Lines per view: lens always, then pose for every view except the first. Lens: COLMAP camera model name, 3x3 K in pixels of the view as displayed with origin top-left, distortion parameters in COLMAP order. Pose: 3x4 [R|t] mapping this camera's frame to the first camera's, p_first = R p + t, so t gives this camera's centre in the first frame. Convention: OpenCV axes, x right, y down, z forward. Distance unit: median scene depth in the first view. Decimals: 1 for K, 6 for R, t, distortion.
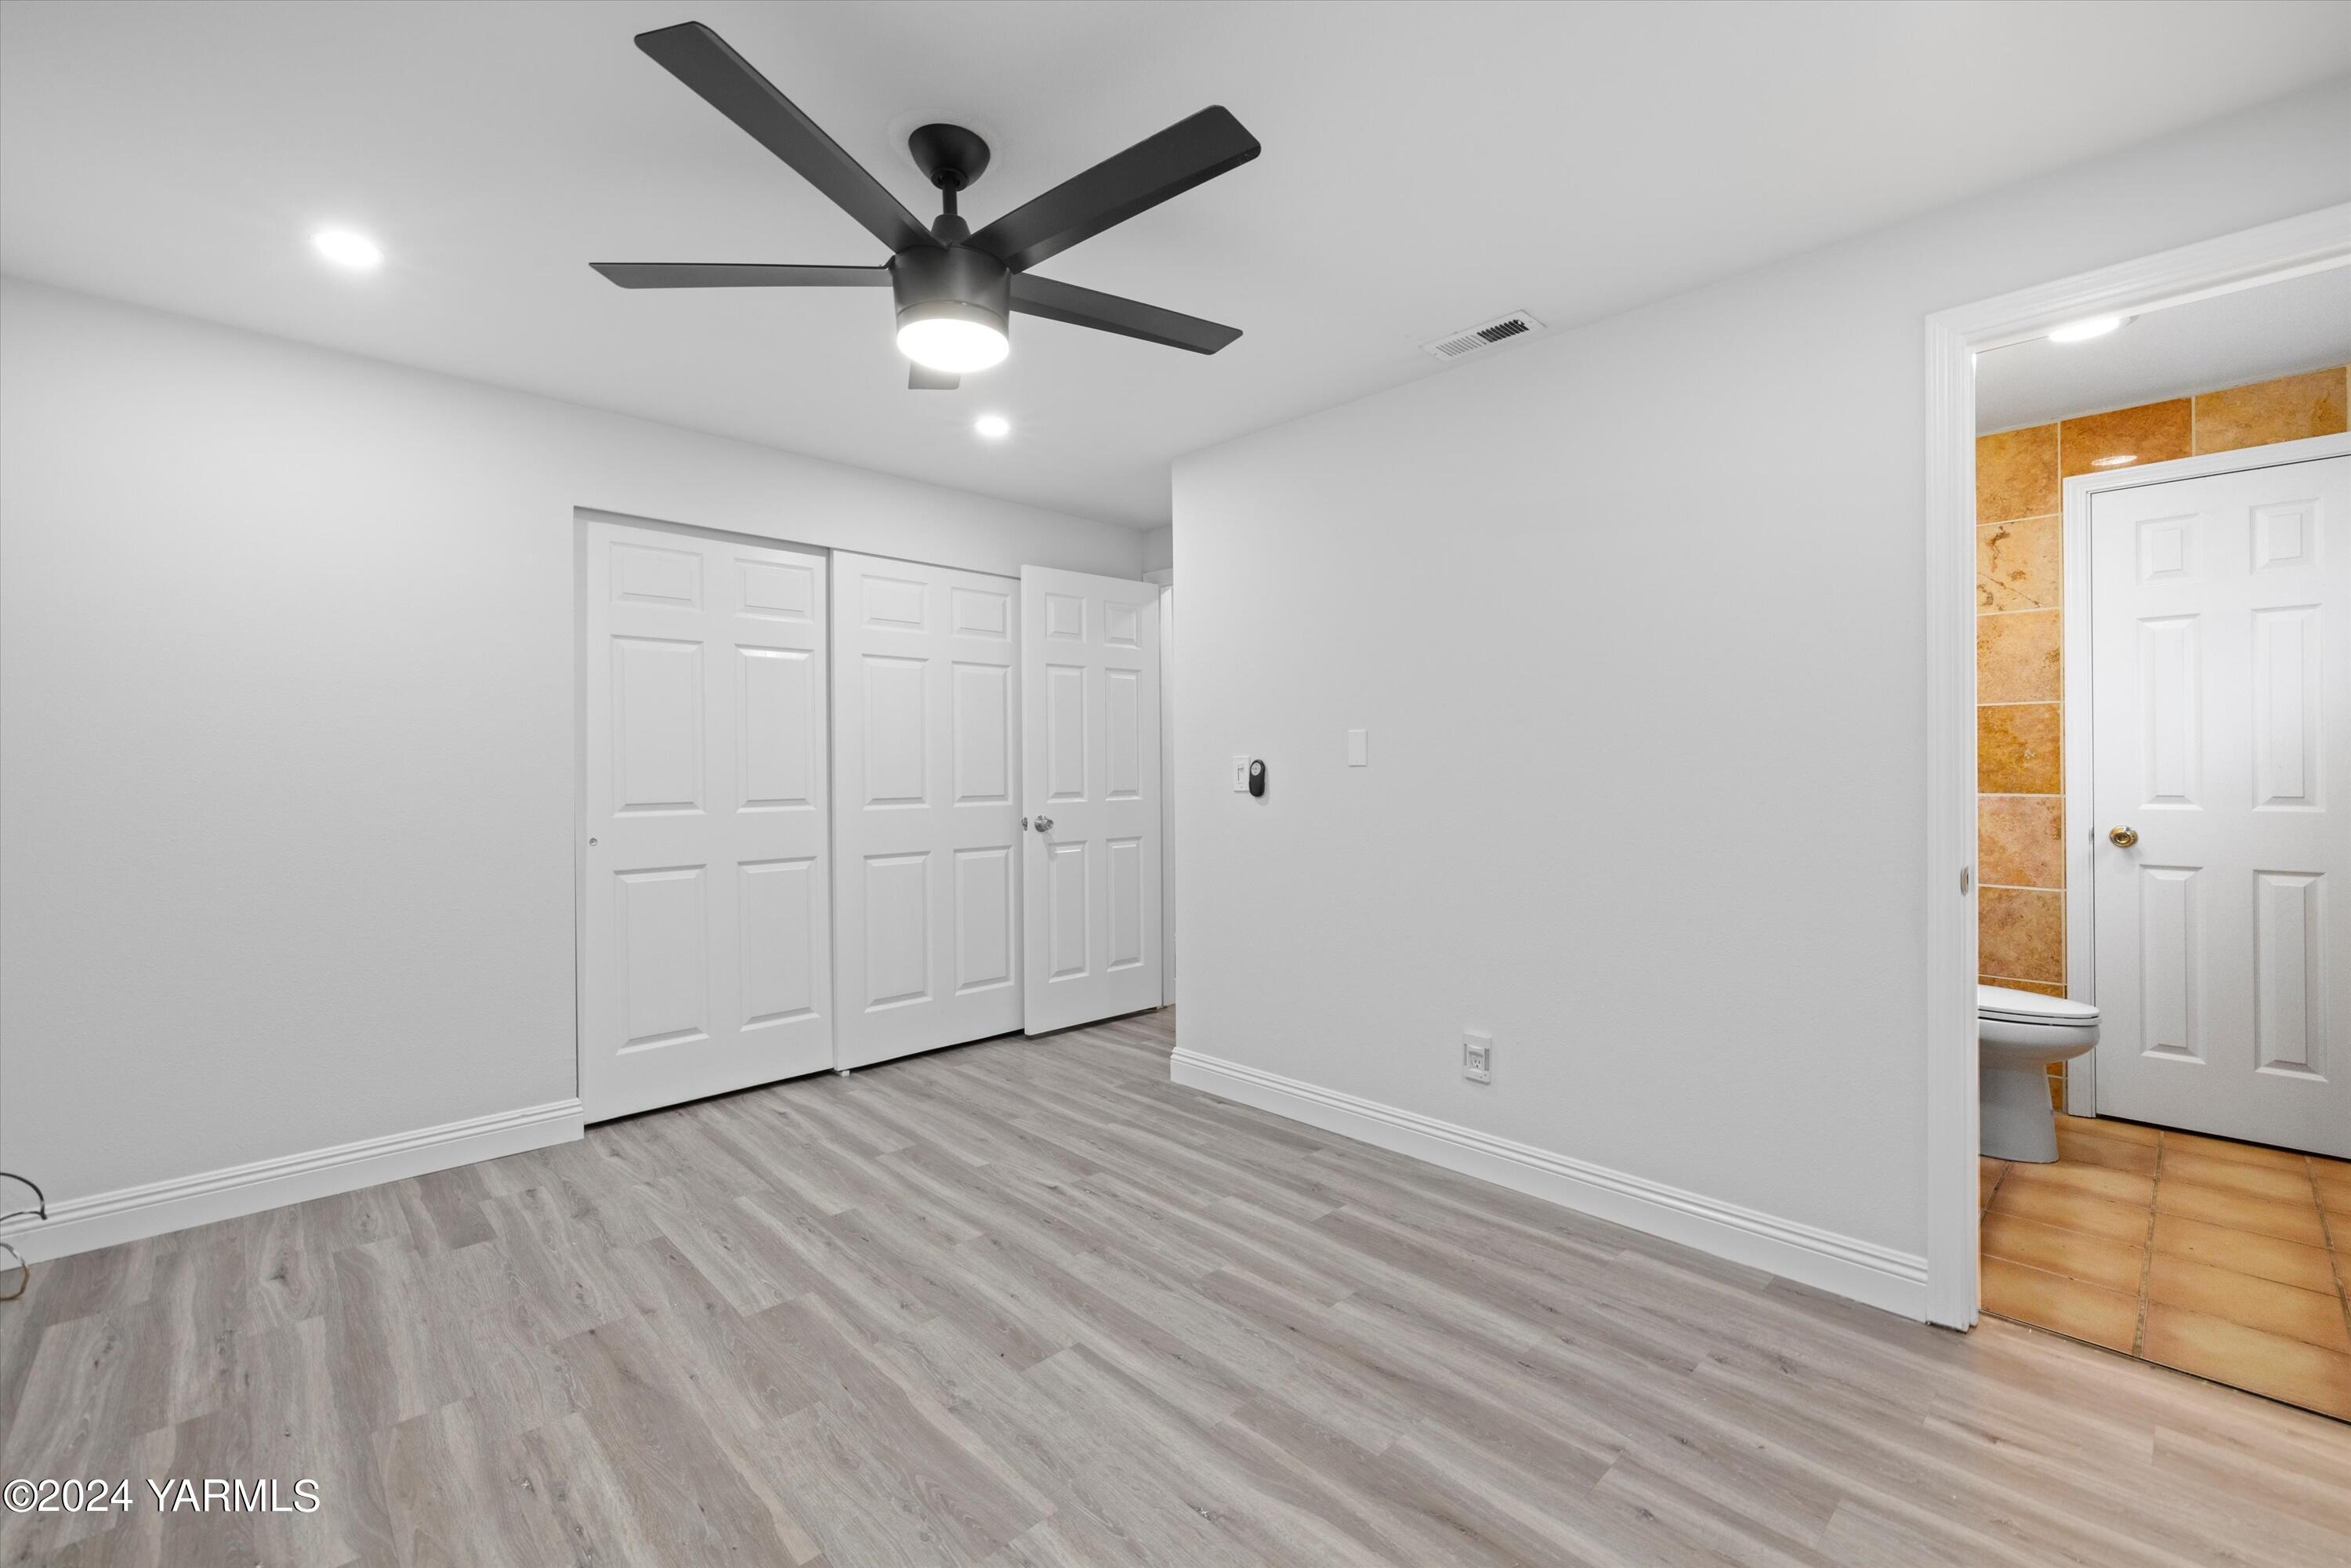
lens RADIAL K [[1000.5, 0, 1177.4], [0, 1000.5, 767.7], [0, 0, 1]] dist [0.001254, 0.000340]
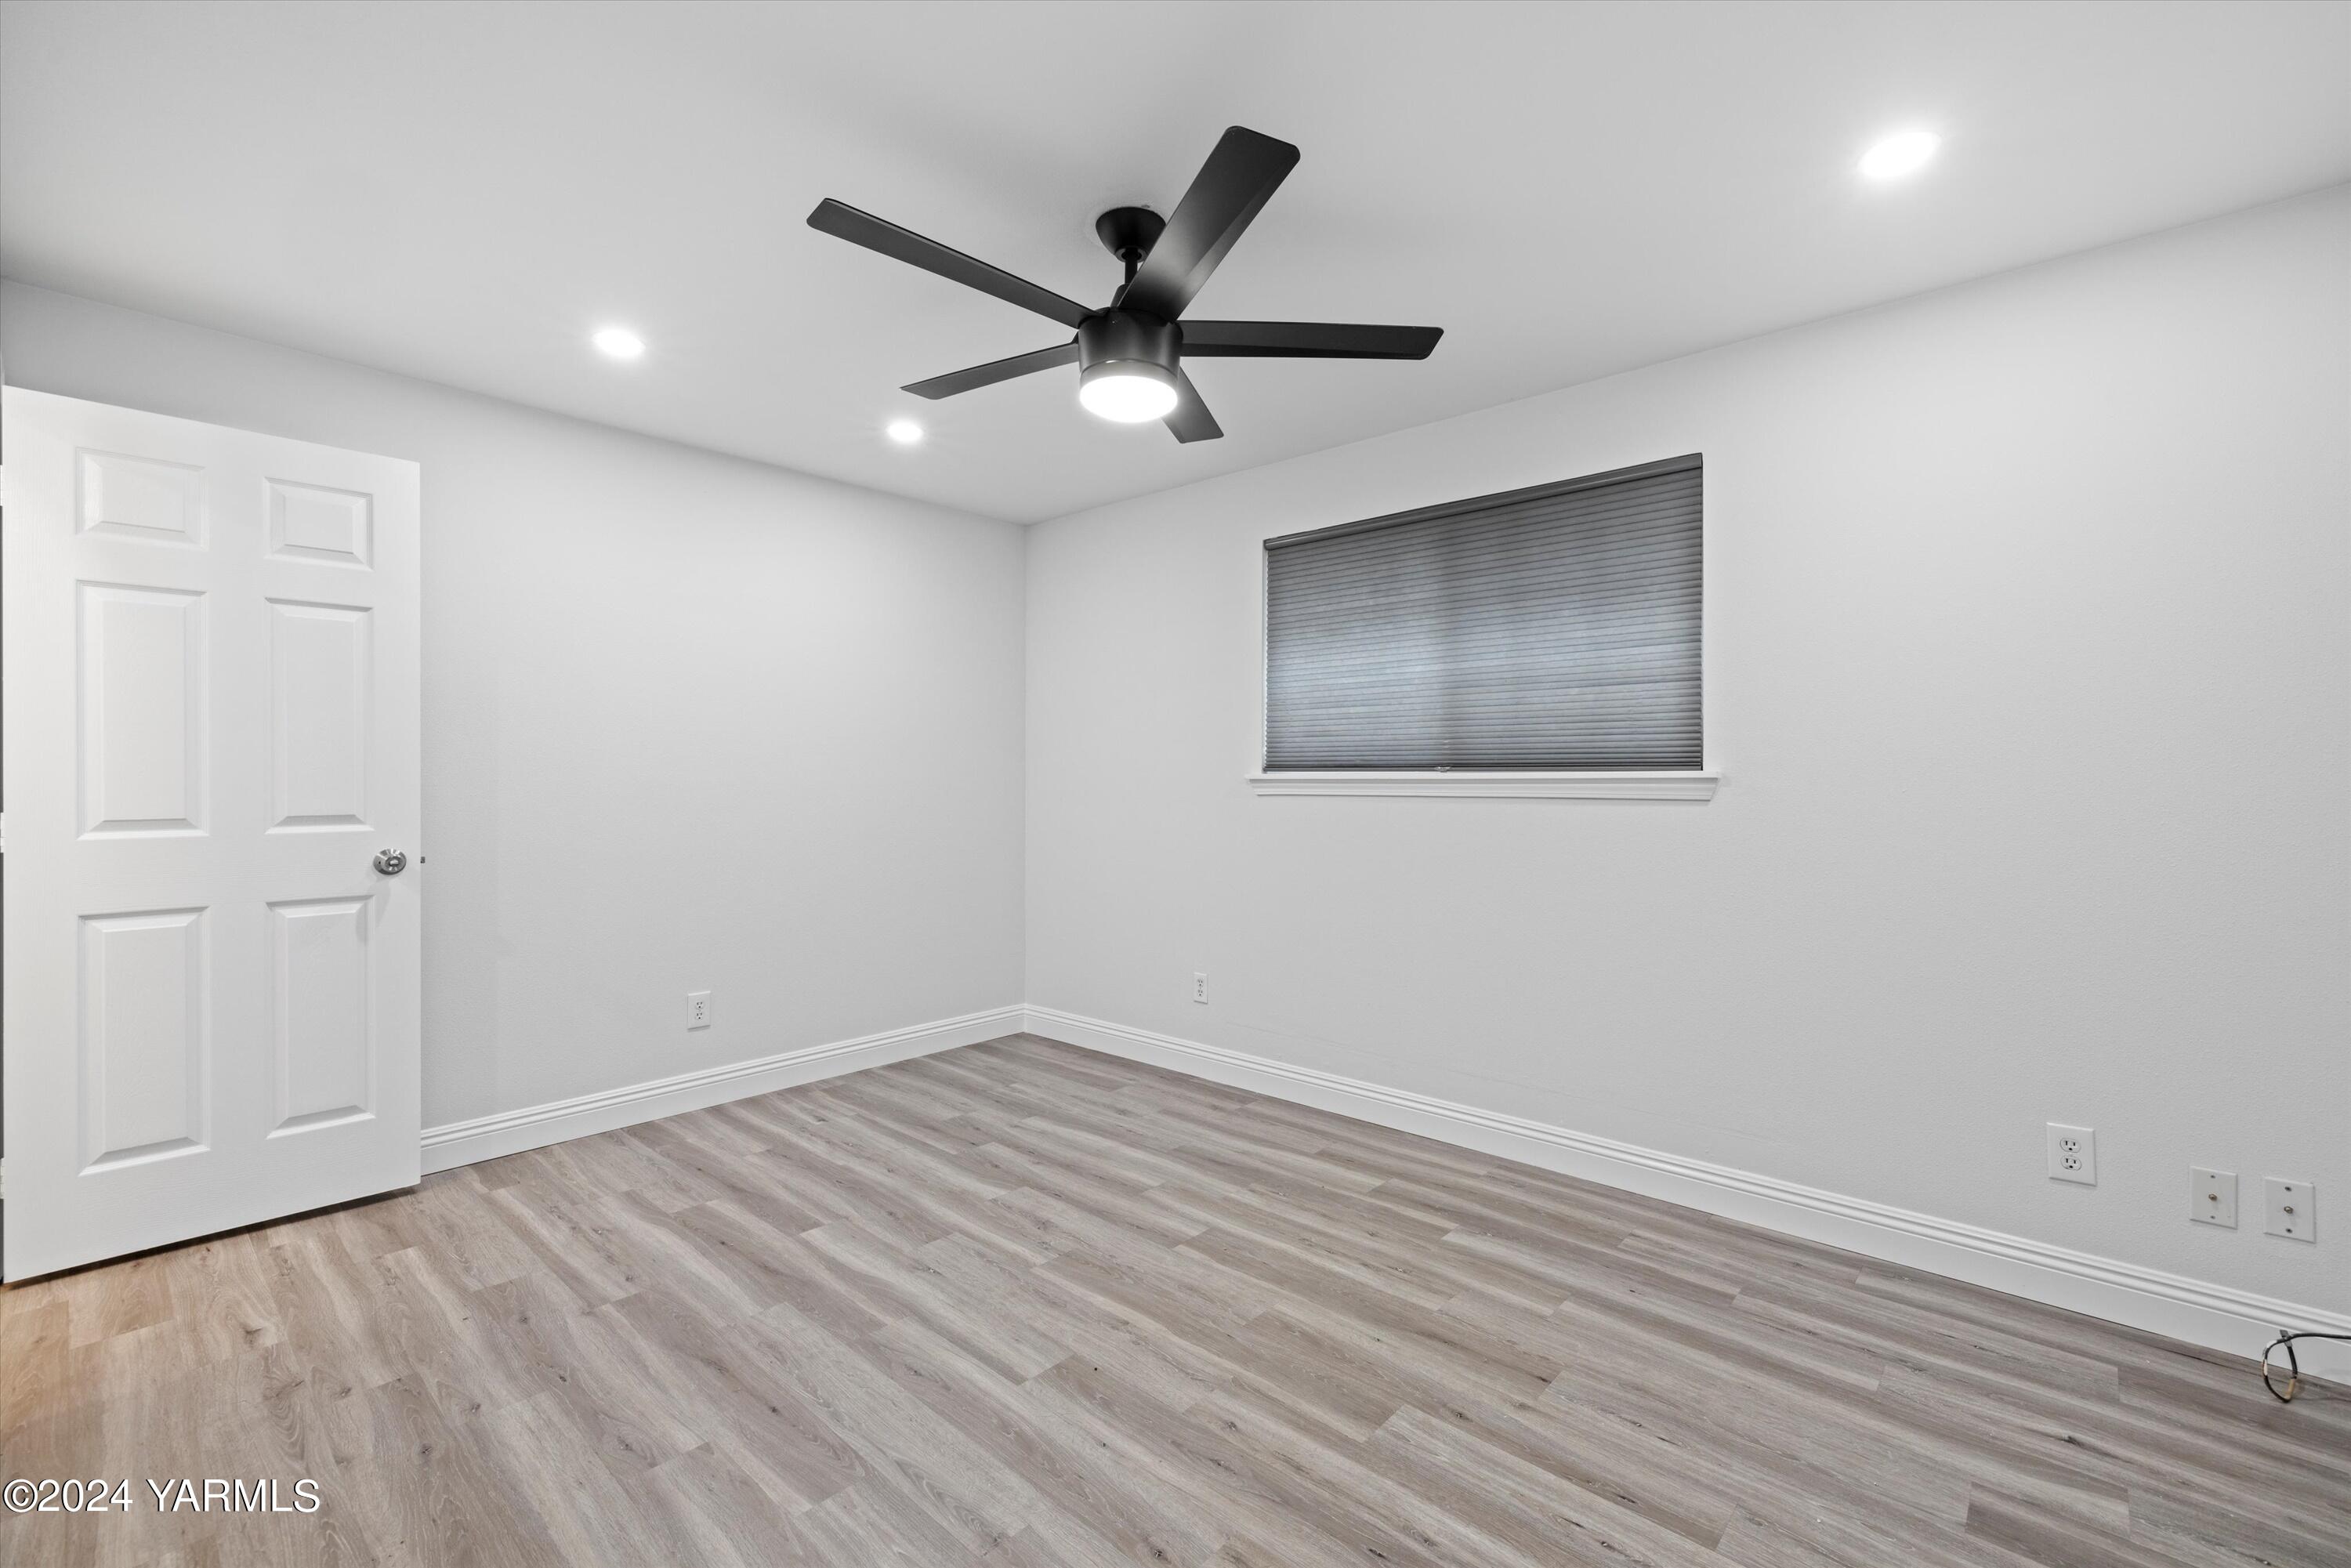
lens RADIAL K [[995.4, 0, 1176.9], [0, 995.4, 776.4], [0, 0, 1]] dist [0.000504, 0.000354]
pose [[-0.997352, -0.001284, -0.072717, -0.184111], [-0.001095, 0.999996, -0.002635, 0.002437], [0.072721, -0.002549, -0.997349, 2.006505]]
